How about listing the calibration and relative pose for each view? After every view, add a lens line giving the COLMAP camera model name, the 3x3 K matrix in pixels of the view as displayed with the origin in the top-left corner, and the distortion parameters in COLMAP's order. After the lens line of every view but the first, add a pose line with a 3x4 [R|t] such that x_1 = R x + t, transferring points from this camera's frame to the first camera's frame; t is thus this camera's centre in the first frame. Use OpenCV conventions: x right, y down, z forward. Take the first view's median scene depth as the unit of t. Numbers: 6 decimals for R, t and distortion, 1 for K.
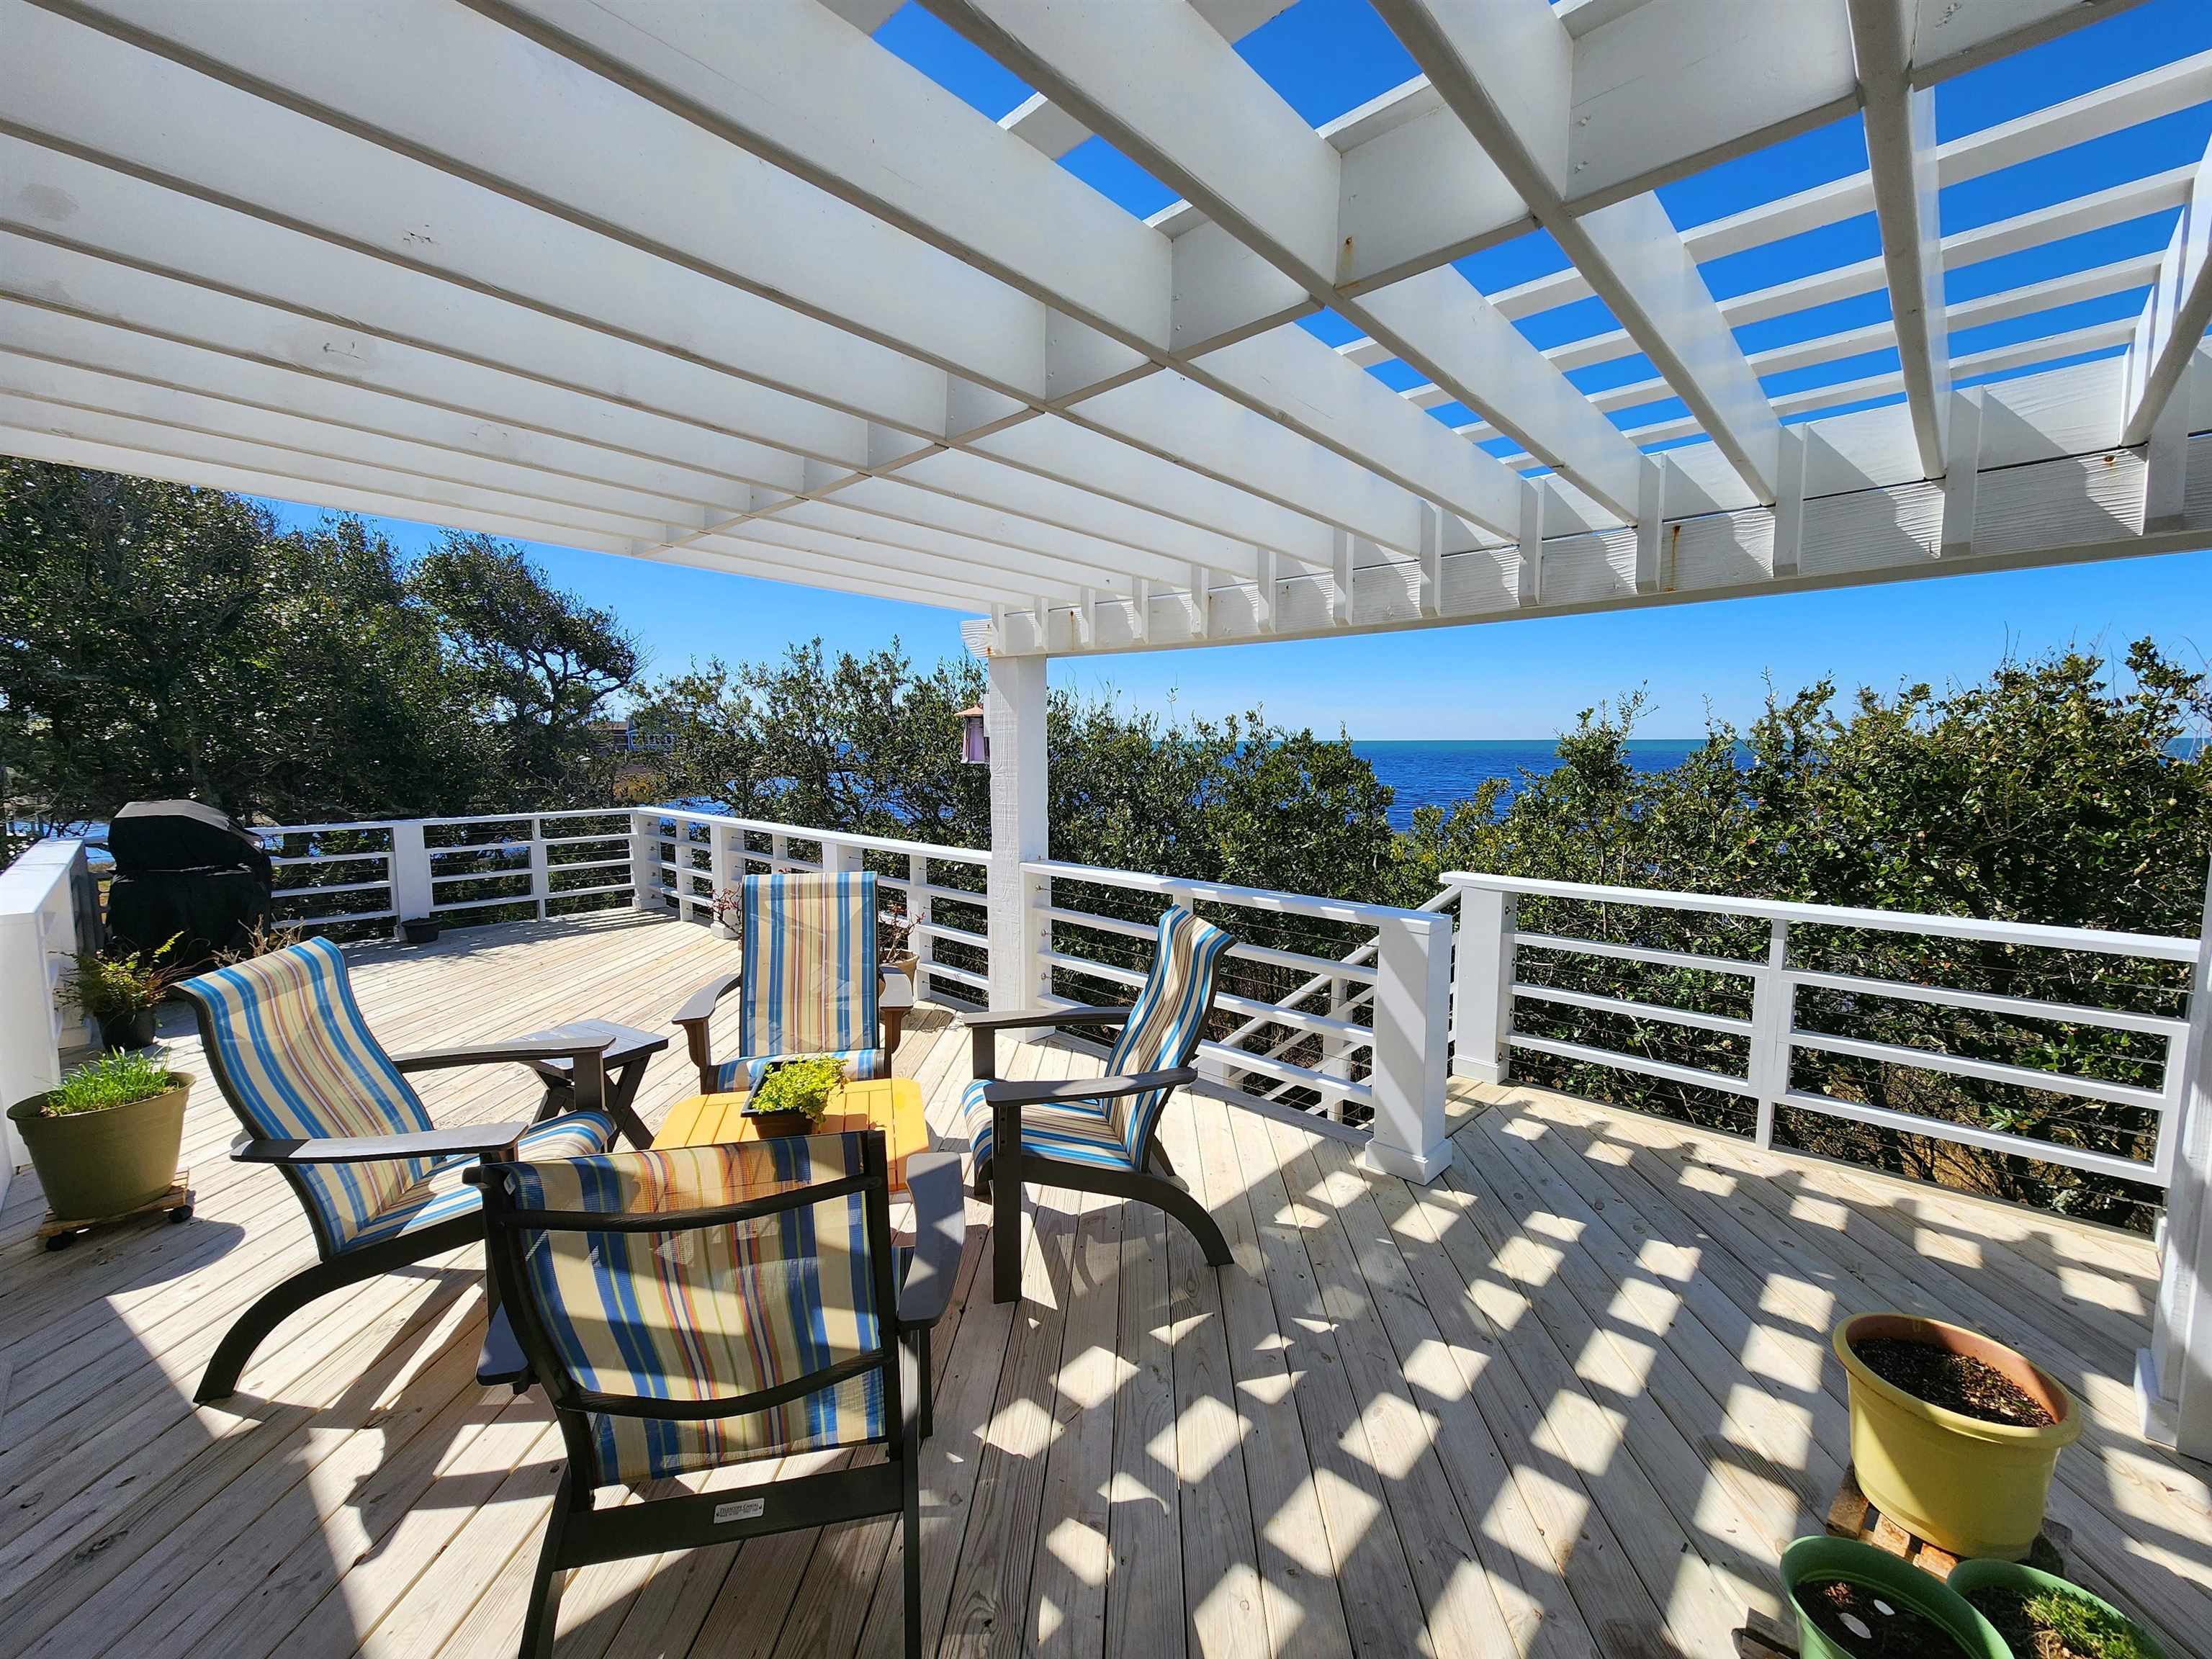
lens RADIAL K [[899.0, 0, 1106.0], [0, 899.0, 829.5], [0, 0, 1]] dist [-0.001750, -0.000502]
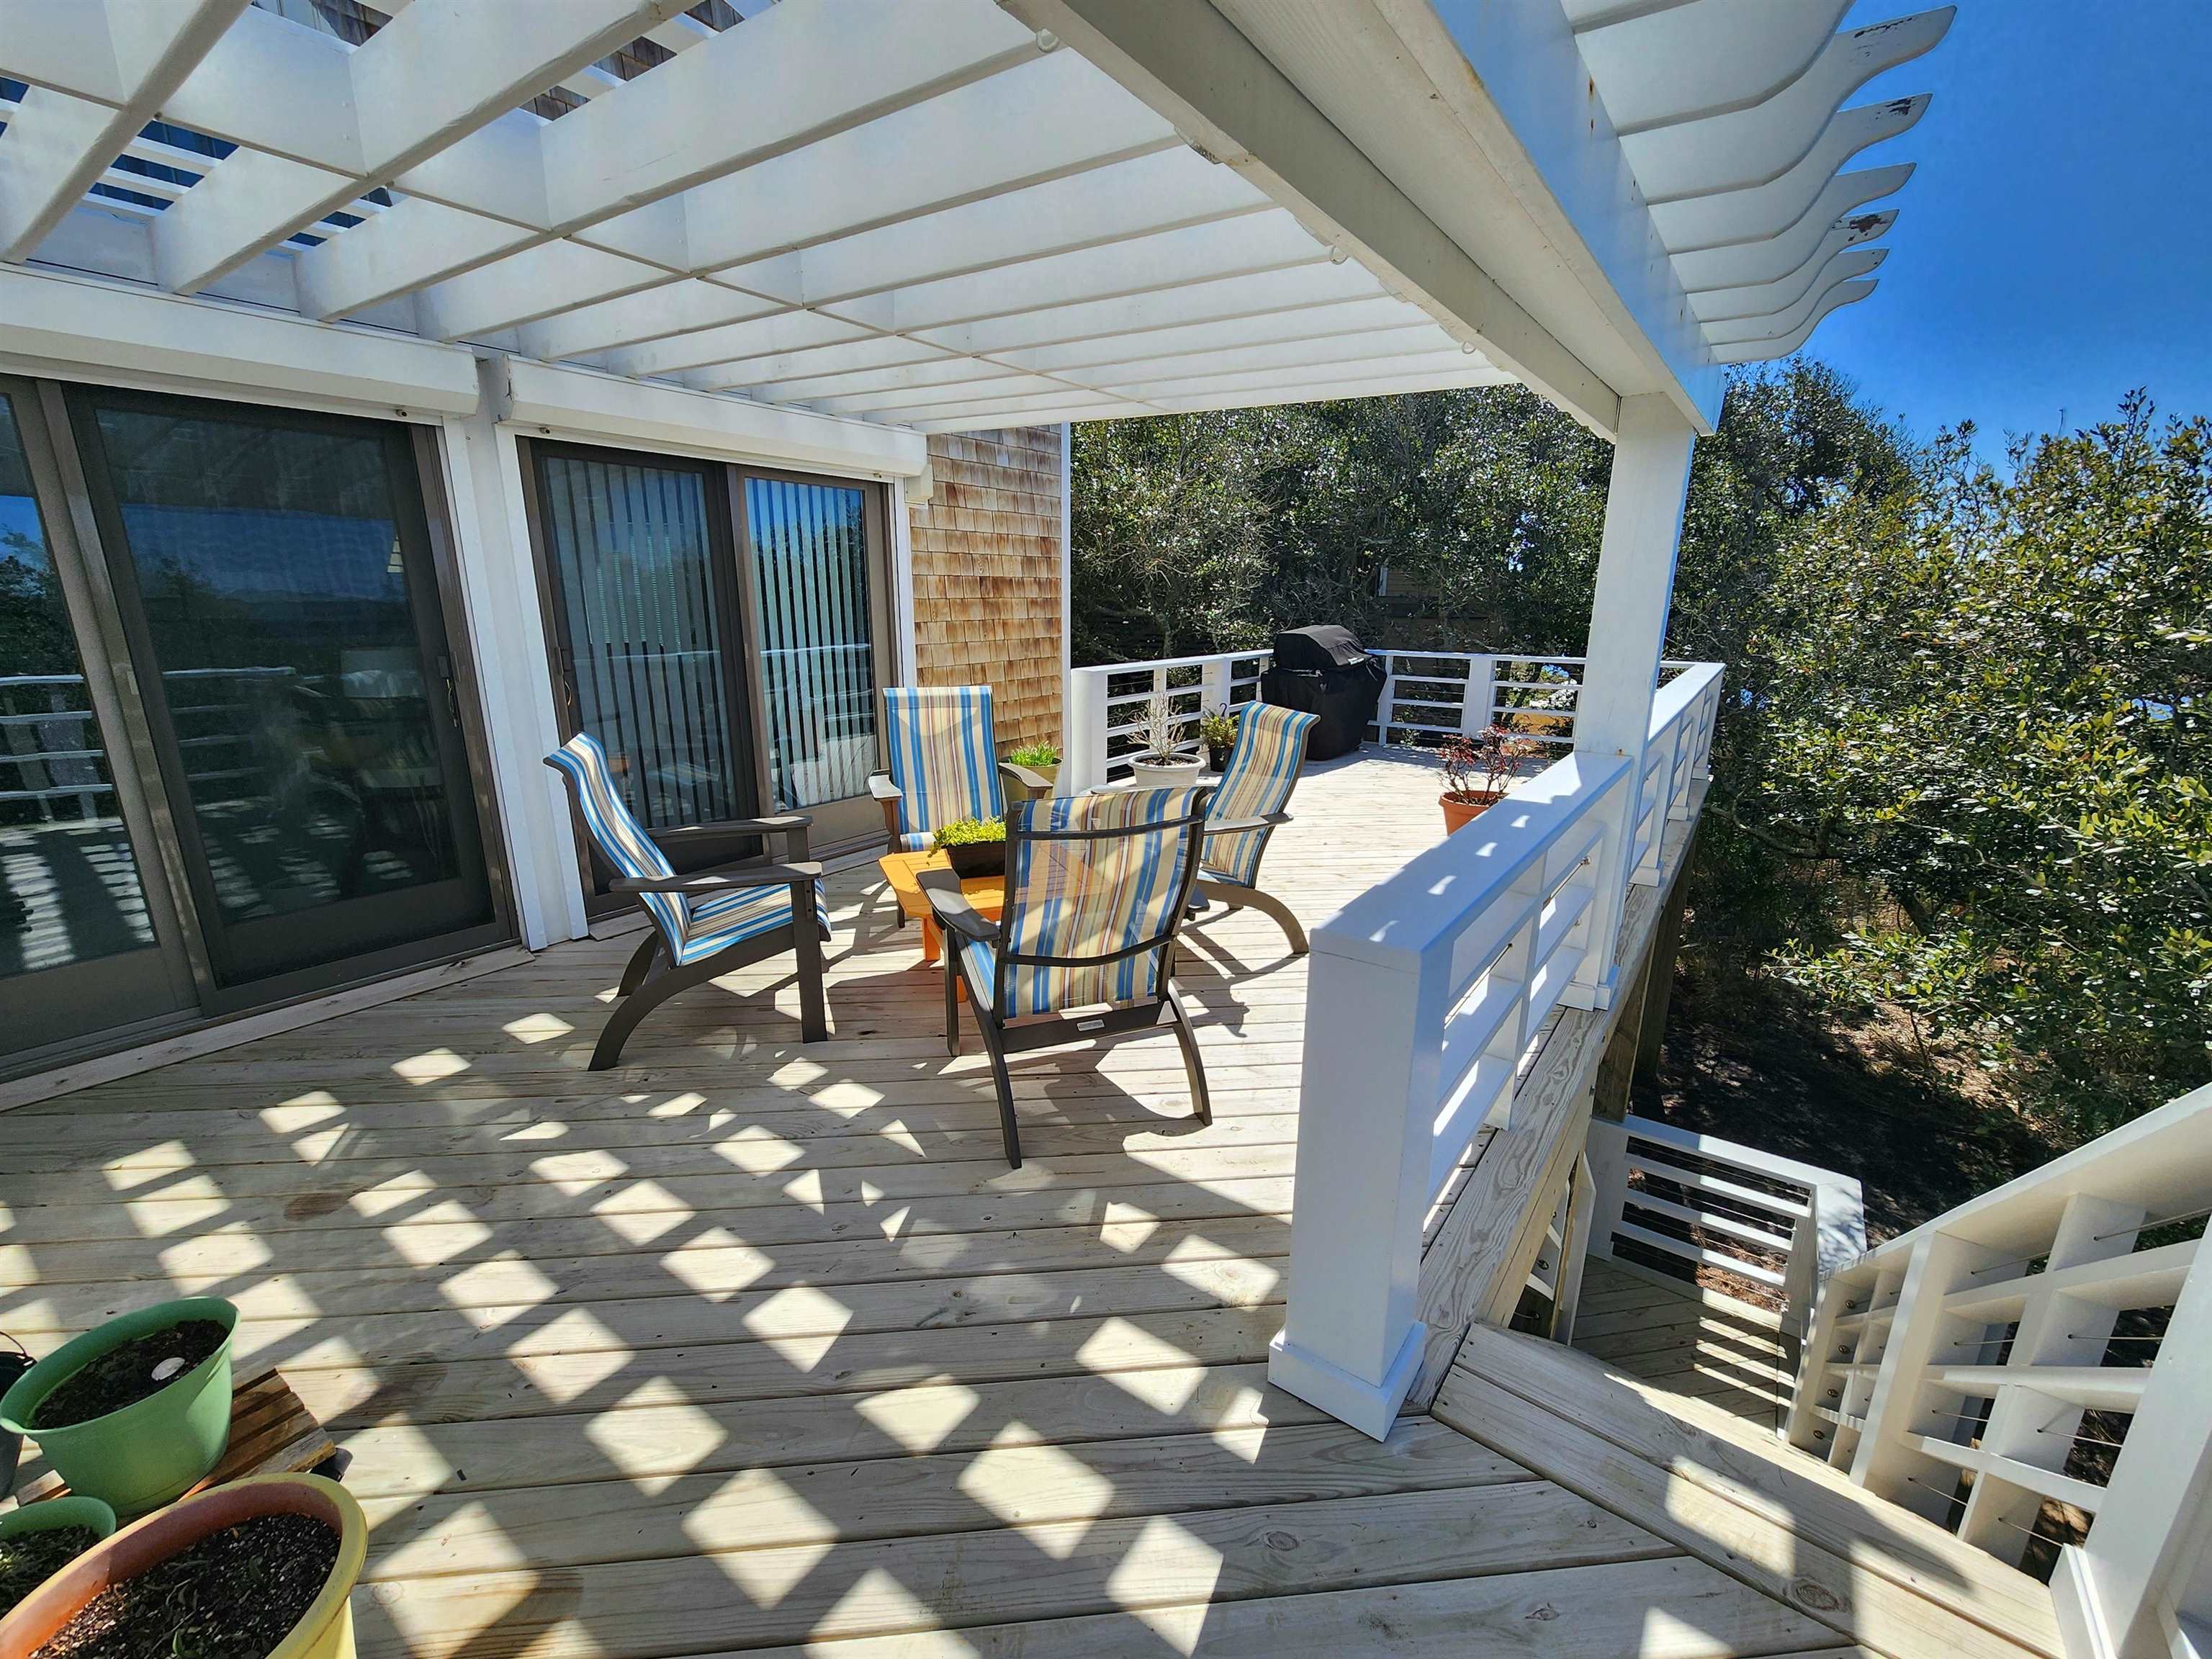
lens RADIAL K [[875.4, 0, 1106.0], [0, 875.4, 829.5], [0, 0, 1]] dist [0.015810, -0.000081]
pose [[0.125285, 0.239039, -0.962894, 1.035532], [-0.072614, 0.970147, 0.231391, -0.057322], [0.989460, 0.040930, 0.138903, 1.087087]]
